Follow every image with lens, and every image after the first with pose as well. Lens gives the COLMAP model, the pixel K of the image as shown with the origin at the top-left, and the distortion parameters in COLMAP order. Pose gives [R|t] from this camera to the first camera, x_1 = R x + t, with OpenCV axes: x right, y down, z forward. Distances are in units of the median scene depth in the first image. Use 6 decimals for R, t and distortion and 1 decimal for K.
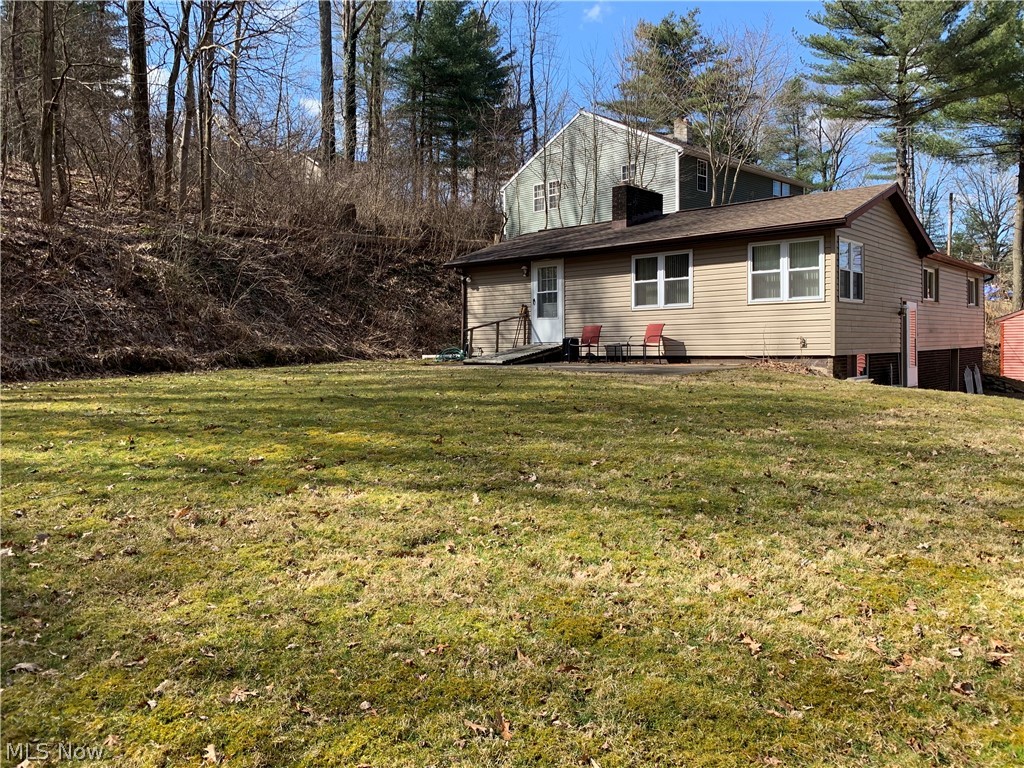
lens RADIAL K [[776.7, 0, 513.2], [0, 776.7, 371.4], [0, 0, 1]] dist [0.094519, -0.173160]
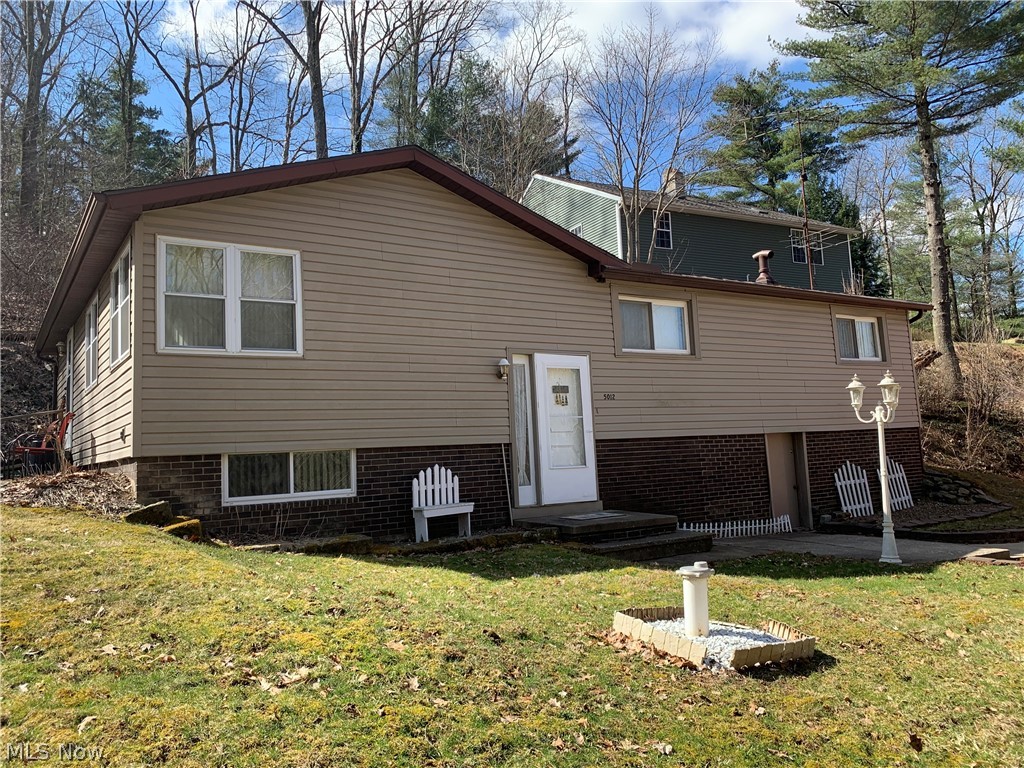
lens RADIAL K [[776.7, 0, 513.2], [0, 776.7, 371.4], [0, 0, 1]] dist [0.094519, -0.173160]
pose [[0.962672, -0.064667, -0.262832, 0.307439], [0.028857, 0.990027, -0.137891, 0.000503], [0.269128, 0.125159, 0.954937, 0.221947]]
